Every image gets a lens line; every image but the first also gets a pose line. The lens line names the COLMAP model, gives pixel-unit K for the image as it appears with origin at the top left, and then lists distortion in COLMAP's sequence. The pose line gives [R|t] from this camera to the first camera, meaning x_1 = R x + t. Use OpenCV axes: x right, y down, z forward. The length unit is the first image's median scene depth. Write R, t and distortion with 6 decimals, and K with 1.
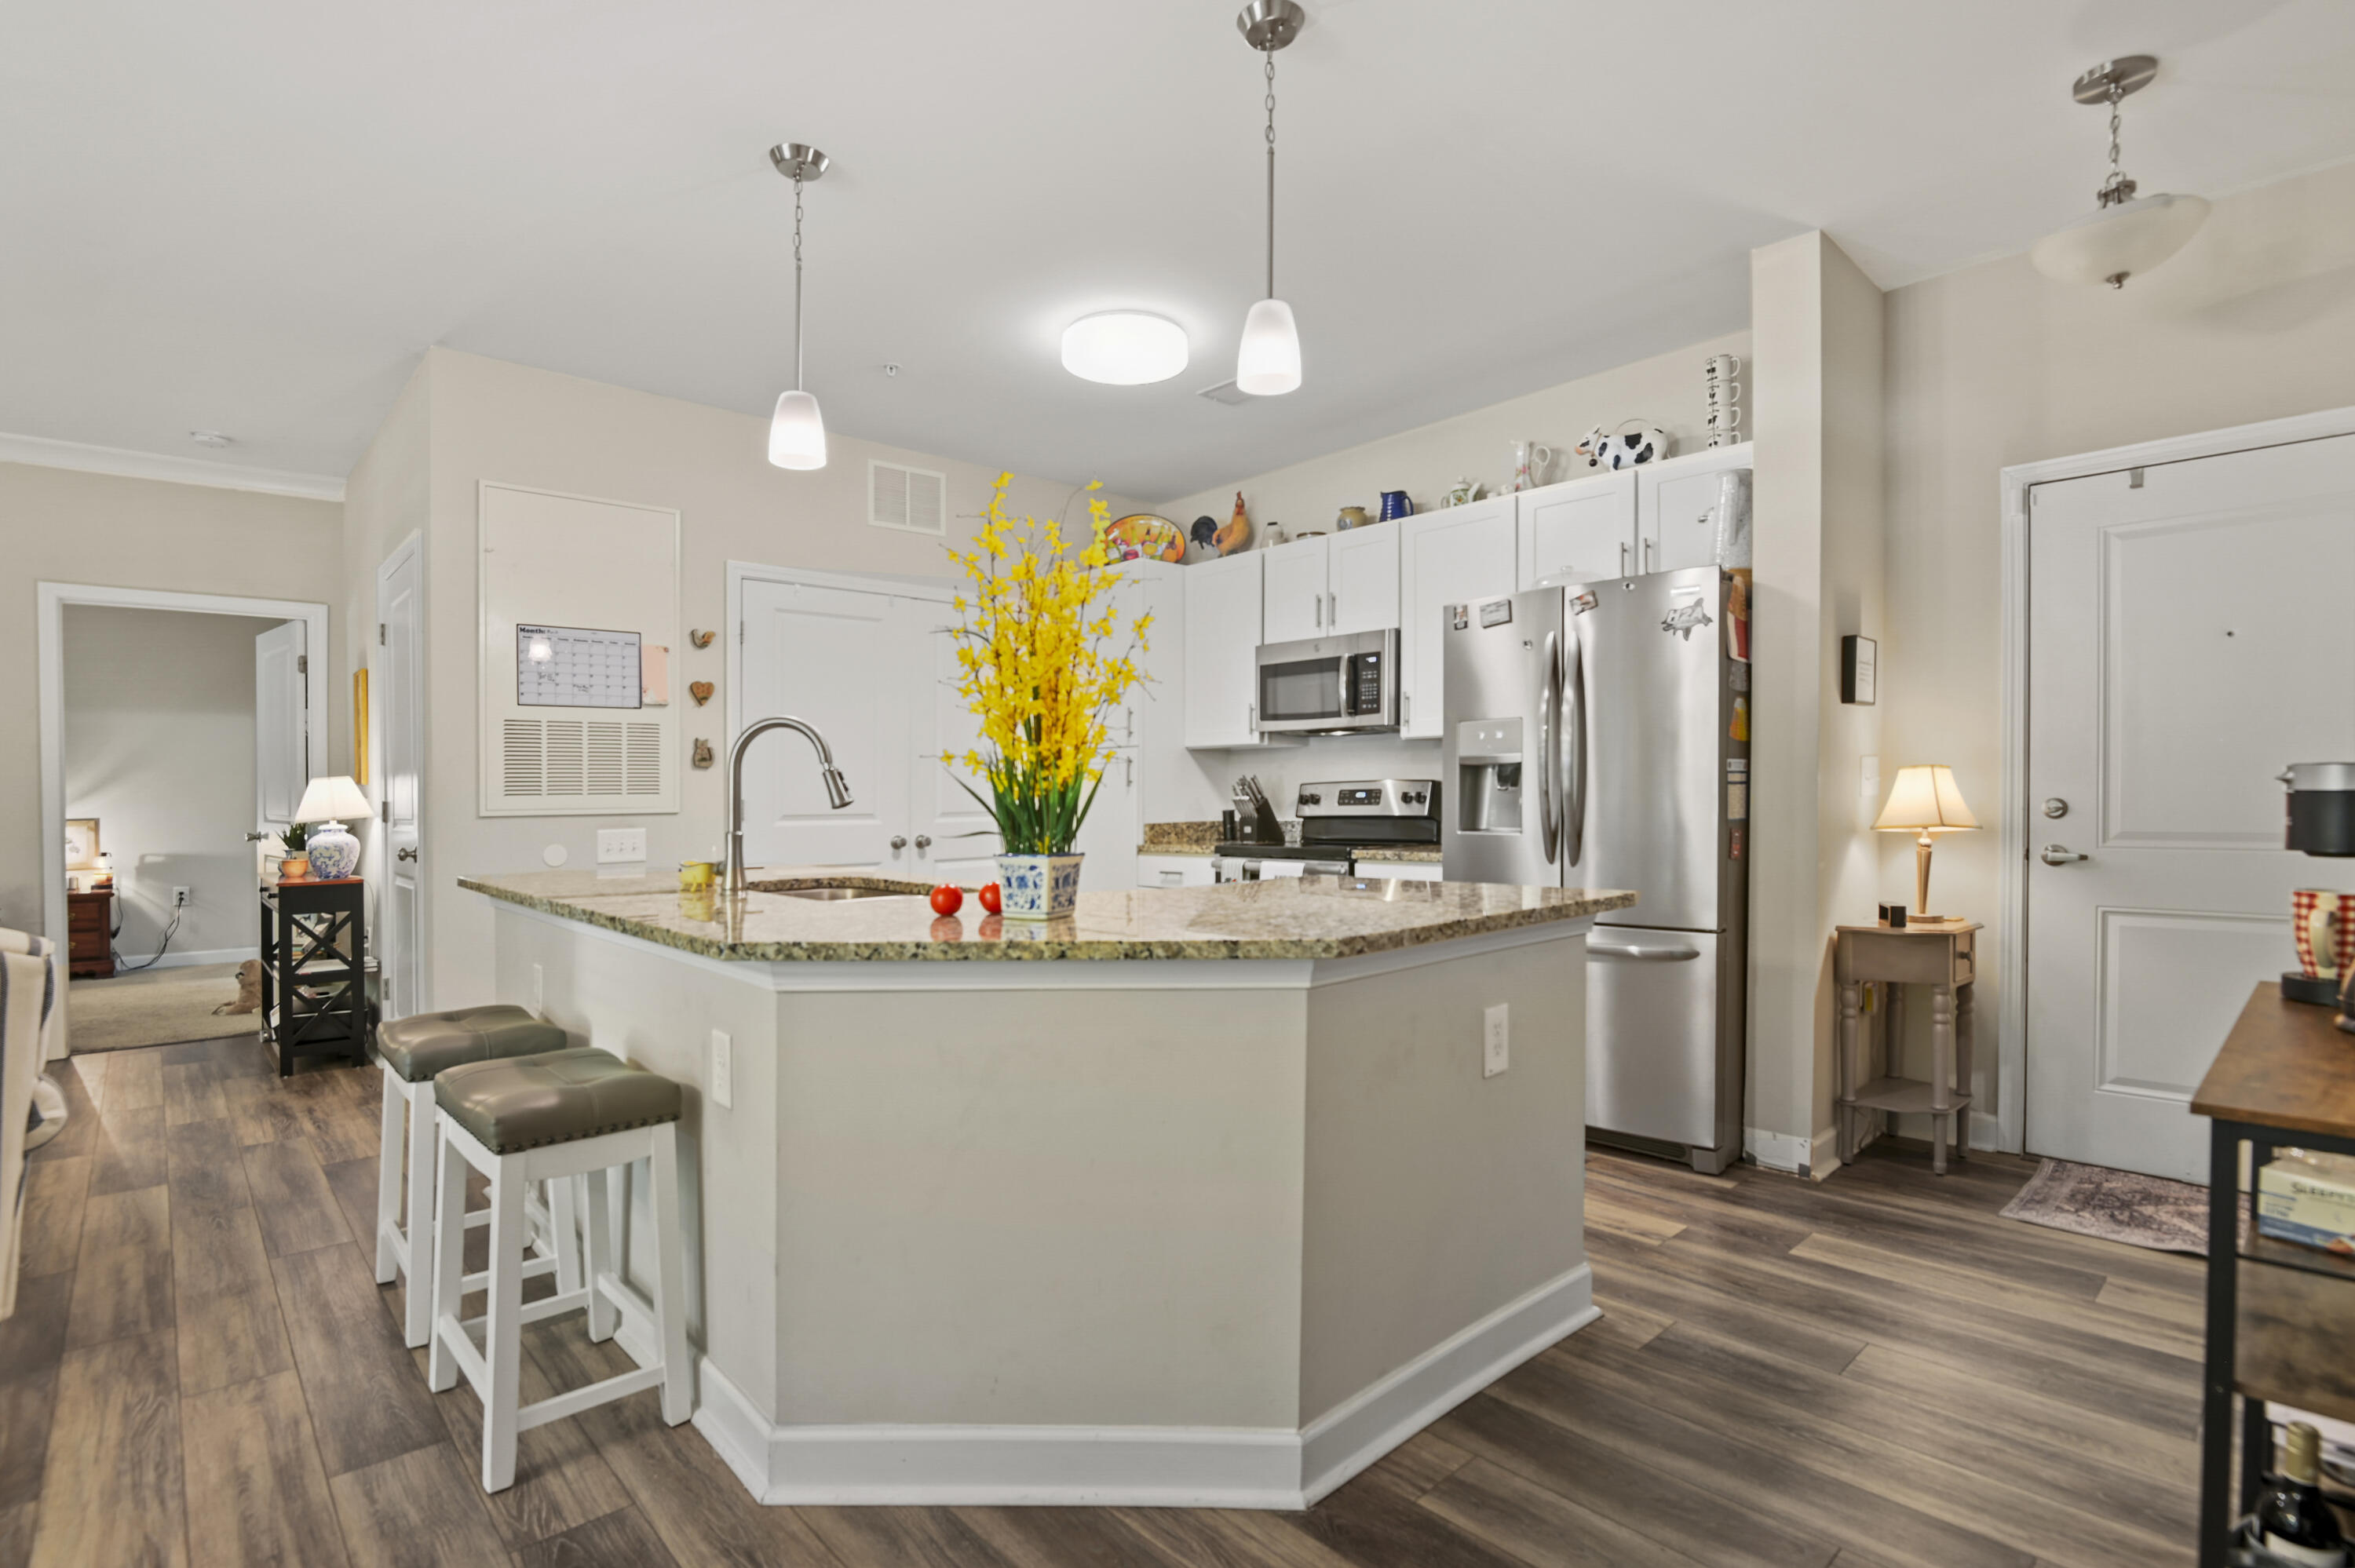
lens RADIAL K [[1114.3, 0, 1170.6], [0, 1114.3, 823.0], [0, 0, 1]] dist [-0.000573, -0.011831]
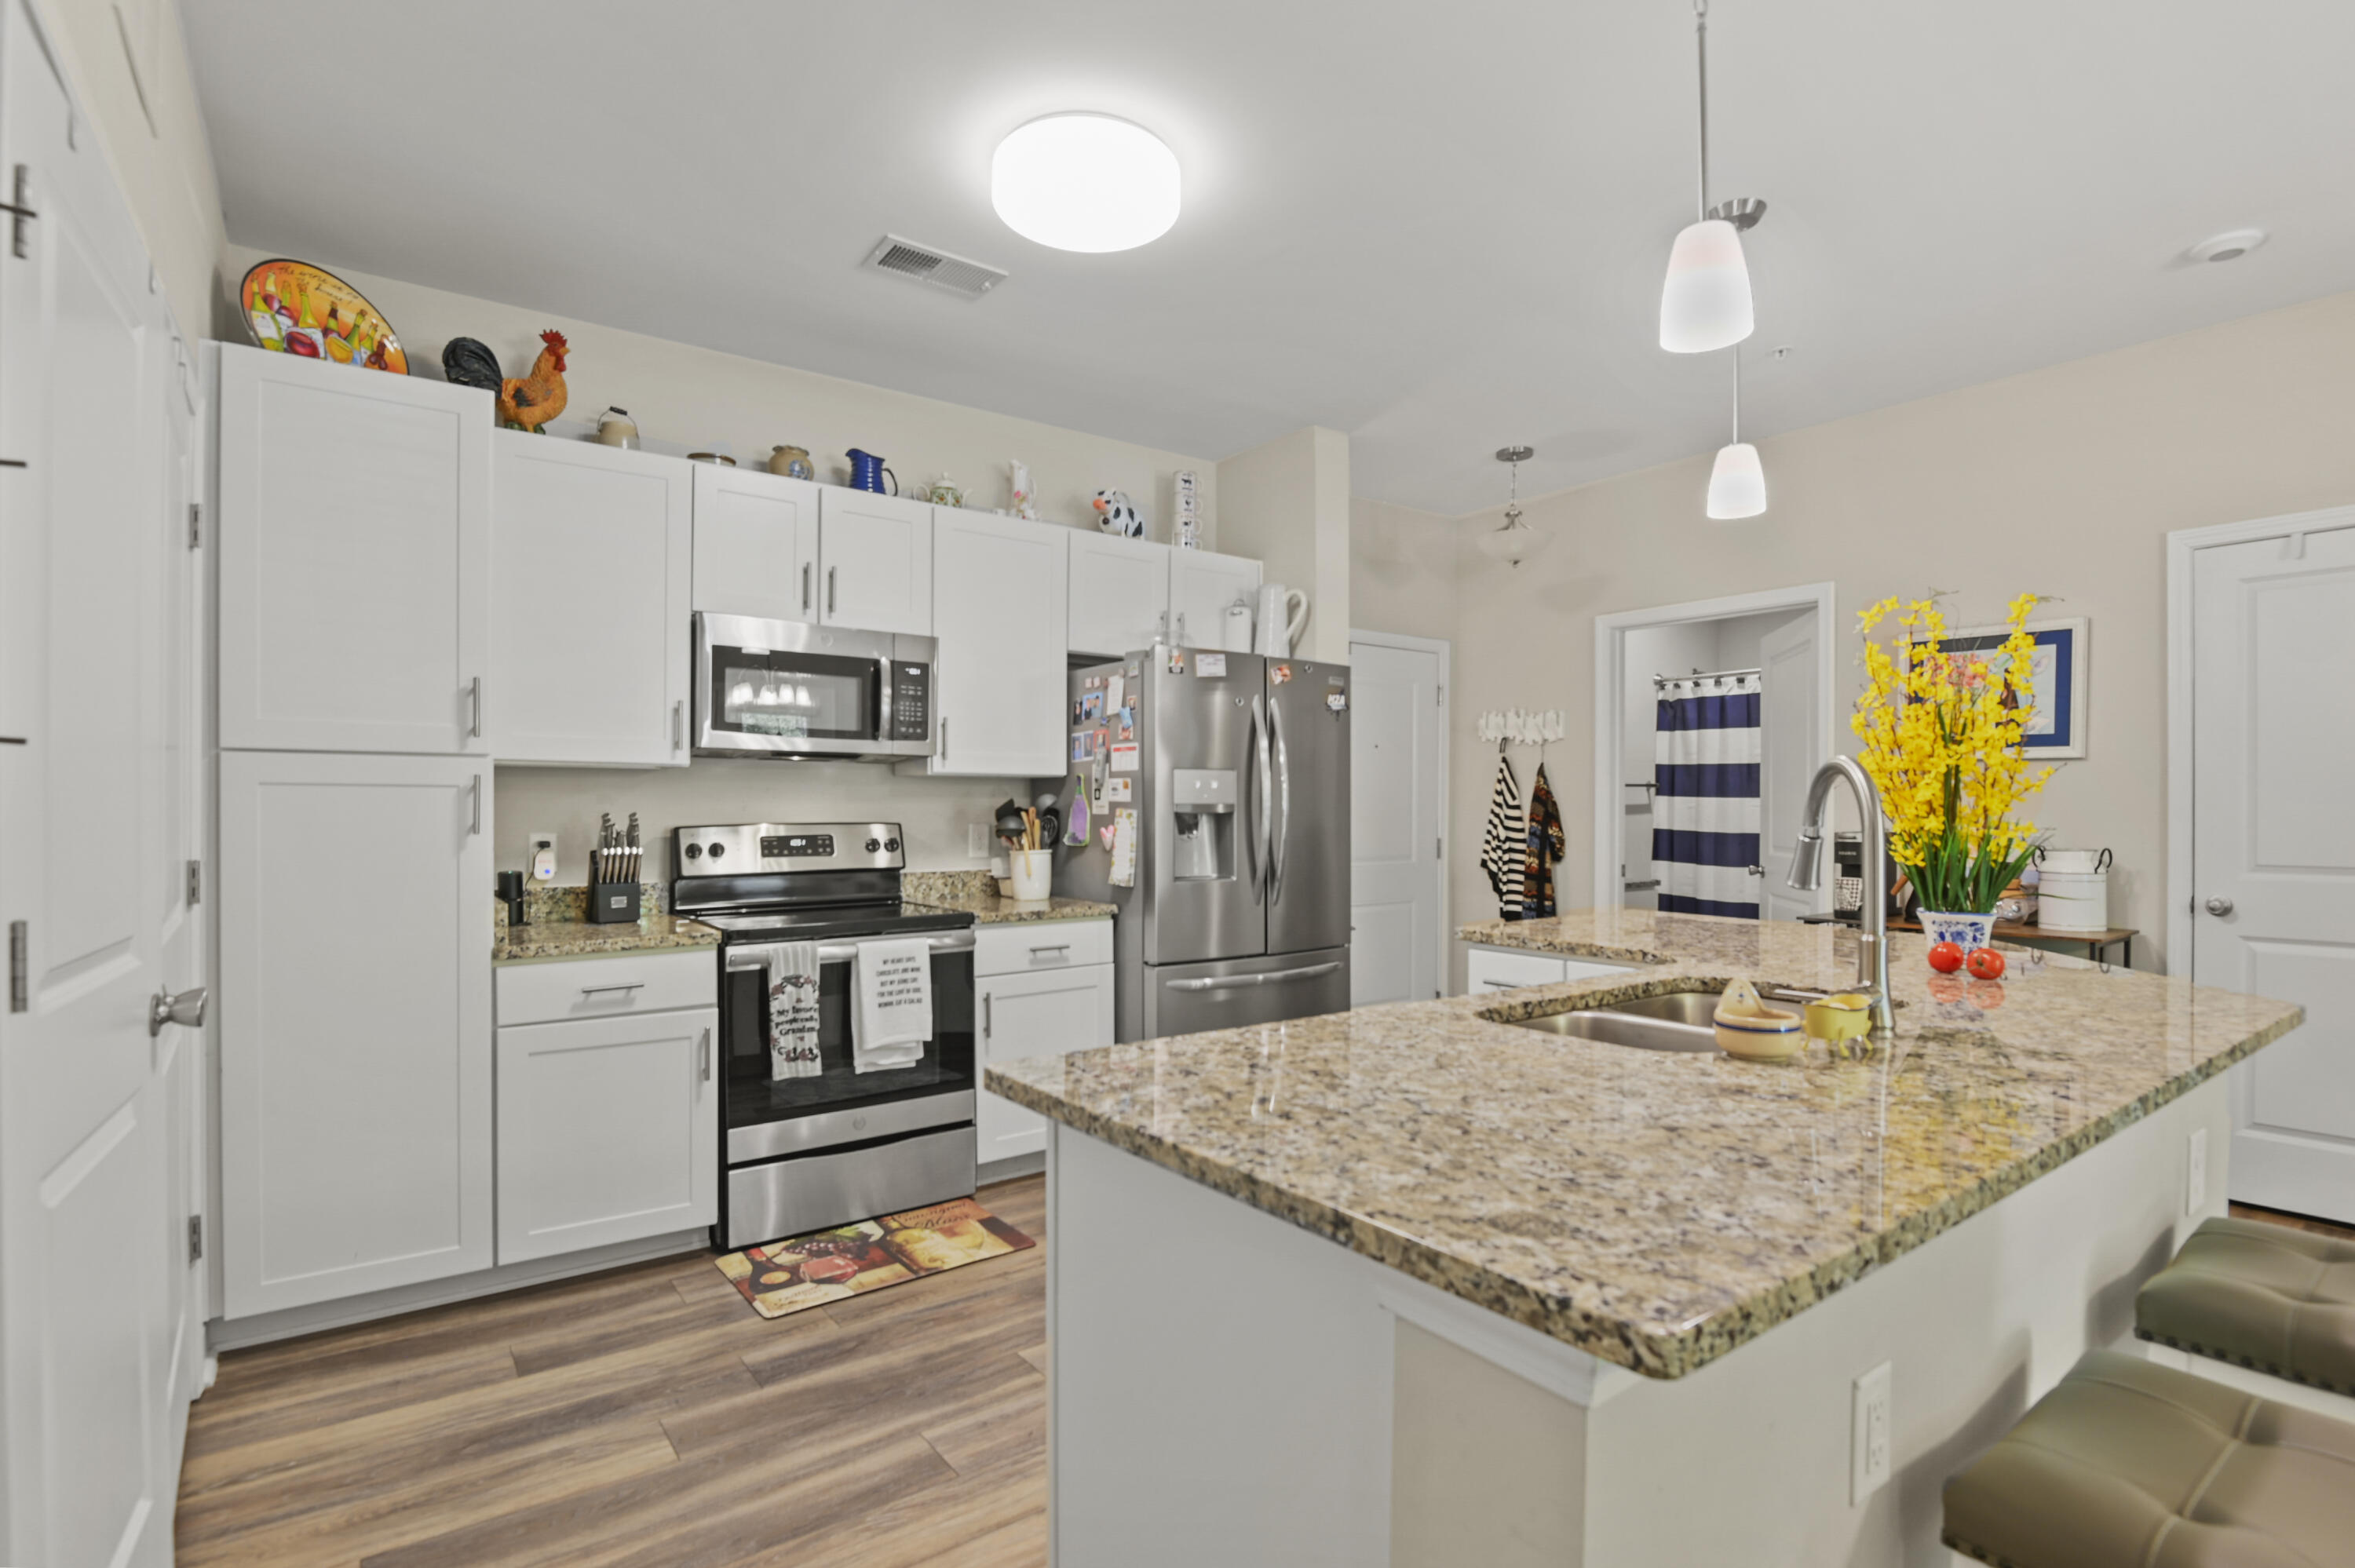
lens RADIAL K [[1142.7, 0, 1161.2], [0, 1142.7, 848.9], [0, 0, 1]] dist [-0.015991, -0.000388]
pose [[0.115918, -0.024163, 0.992965, -0.586378], [0.021164, 0.999537, 0.021852, -0.034701], [-0.993033, 0.018482, 0.116376, 0.716788]]
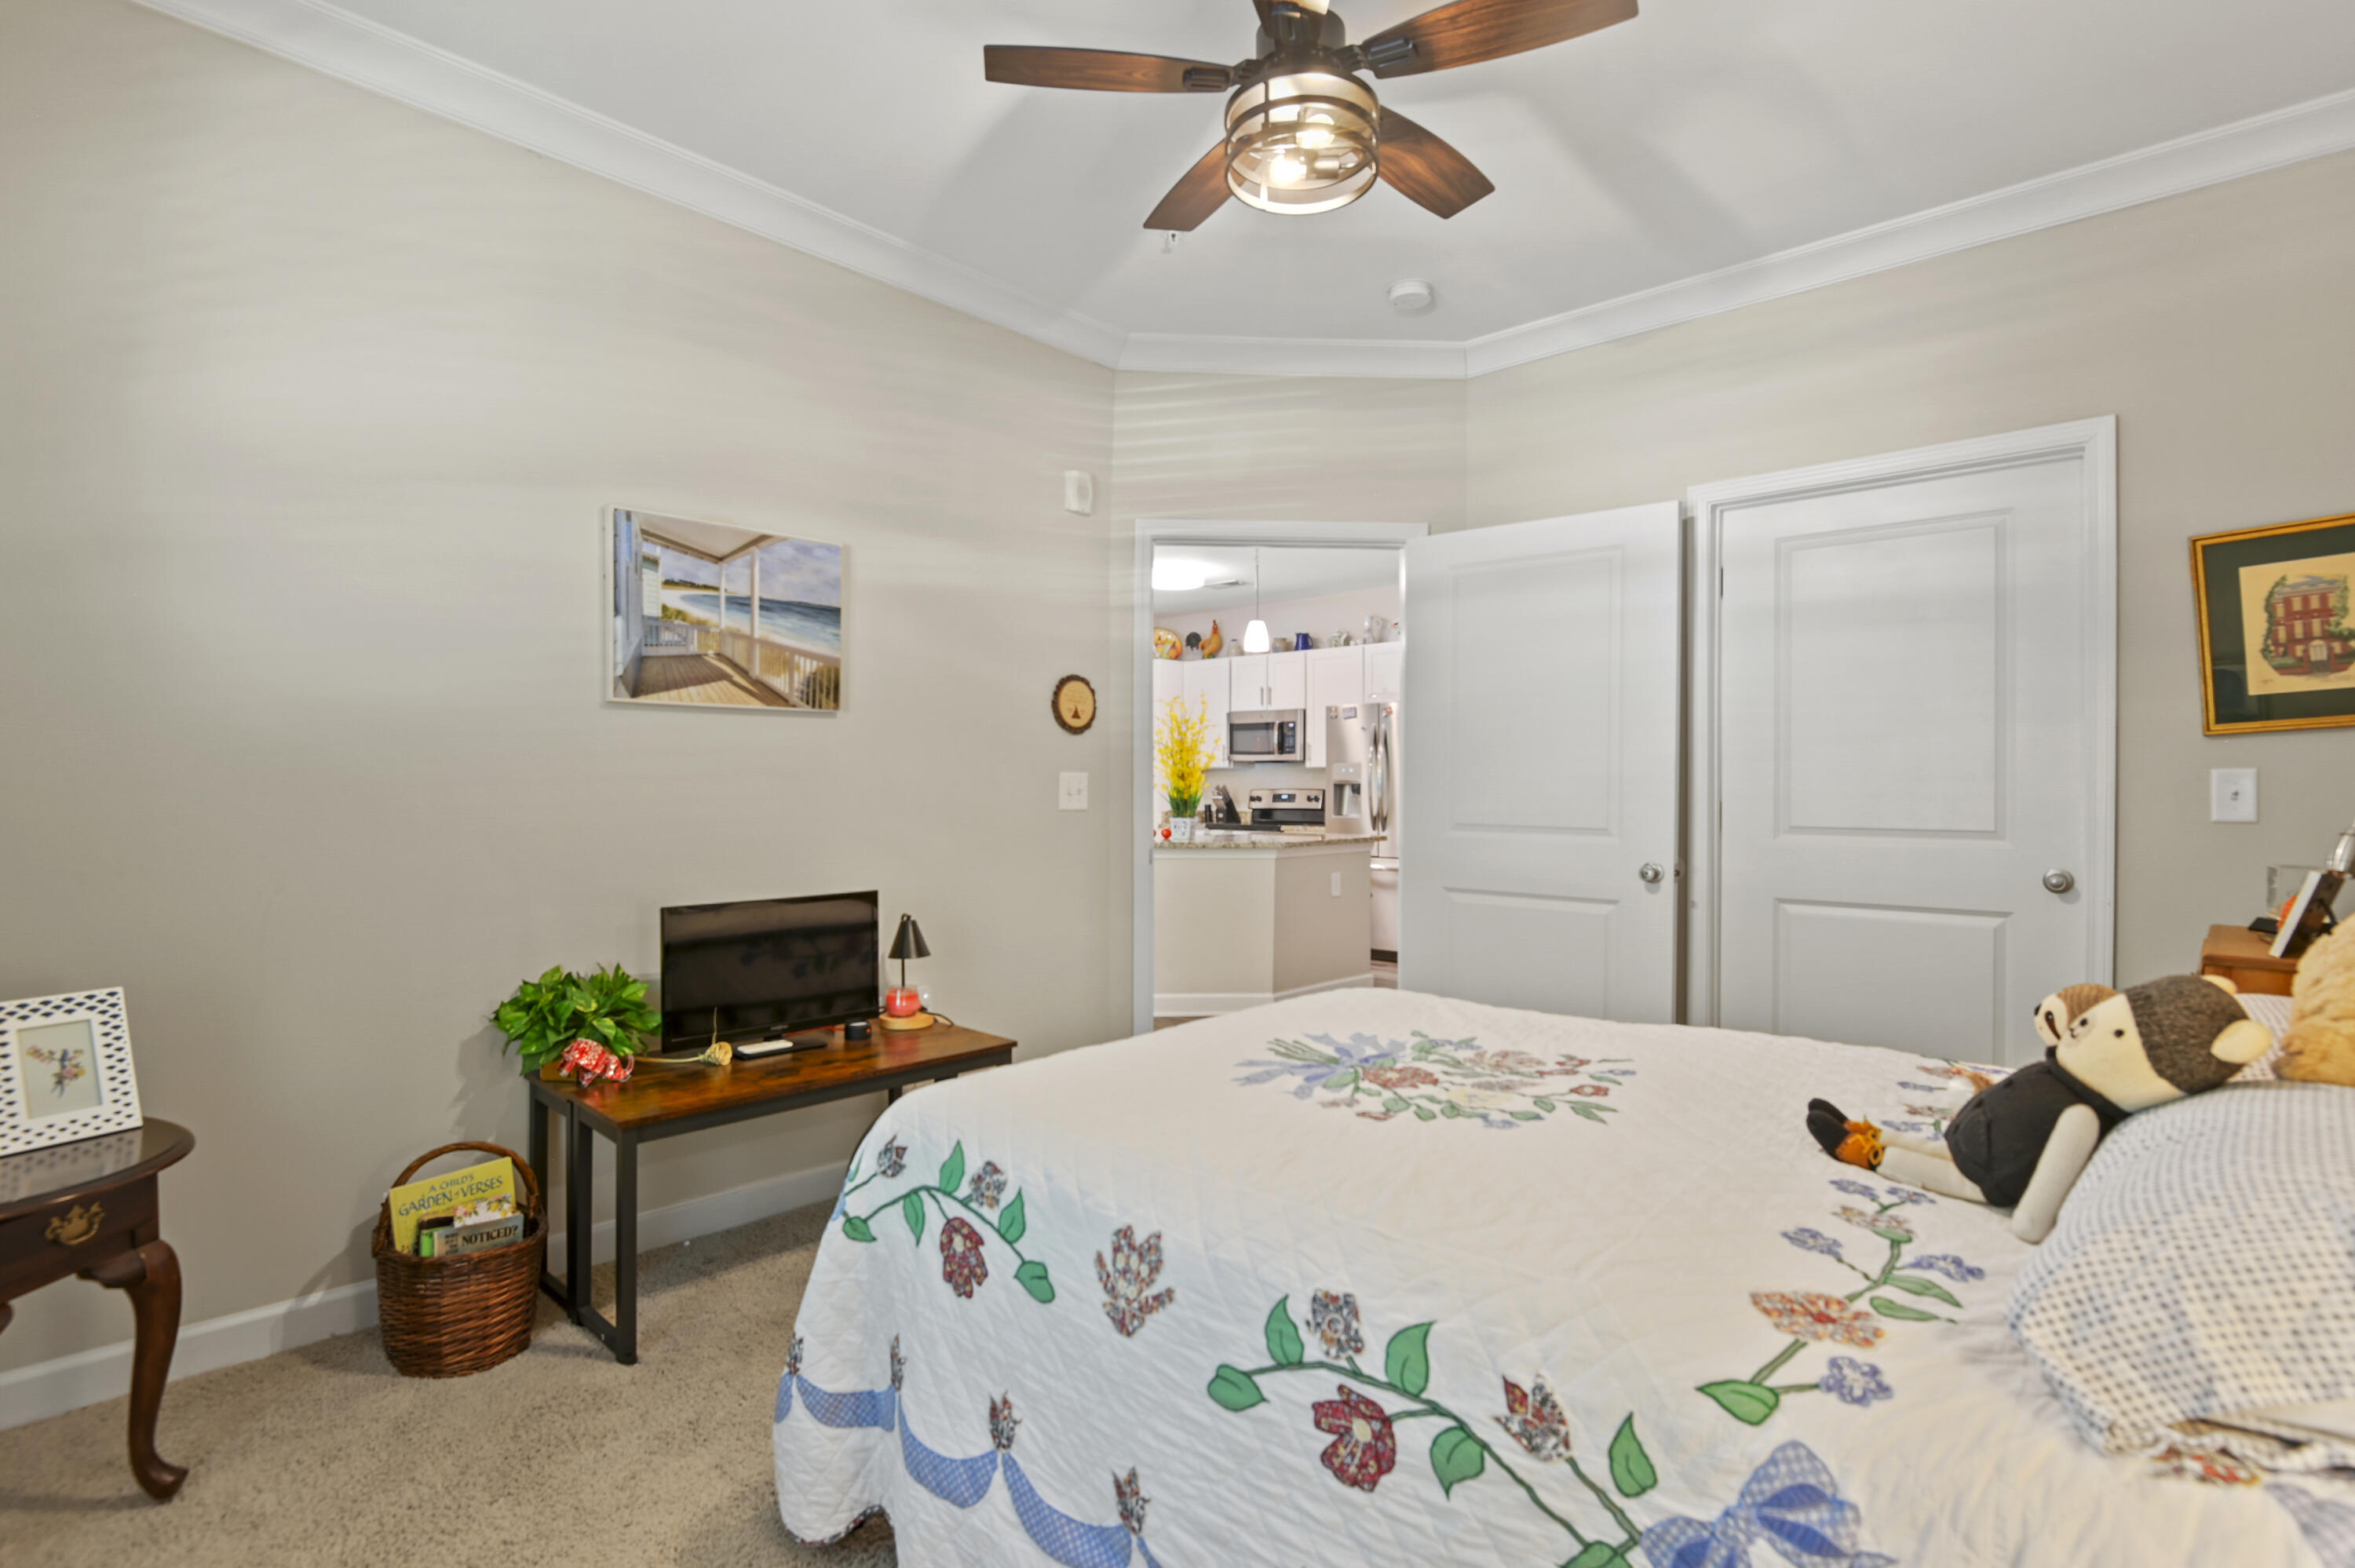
lens RADIAL K [[1118.2, 0, 1177.5], [0, 1118.2, 784.0], [0, 0, 1]] dist [-0.013519, -0.000471]
pose [[0.996477, 0.010686, 0.083184, -0.163752], [-0.008200, 0.999511, -0.030176, 0.011272], [-0.083466, 0.029387, 0.996077, -0.849637]]
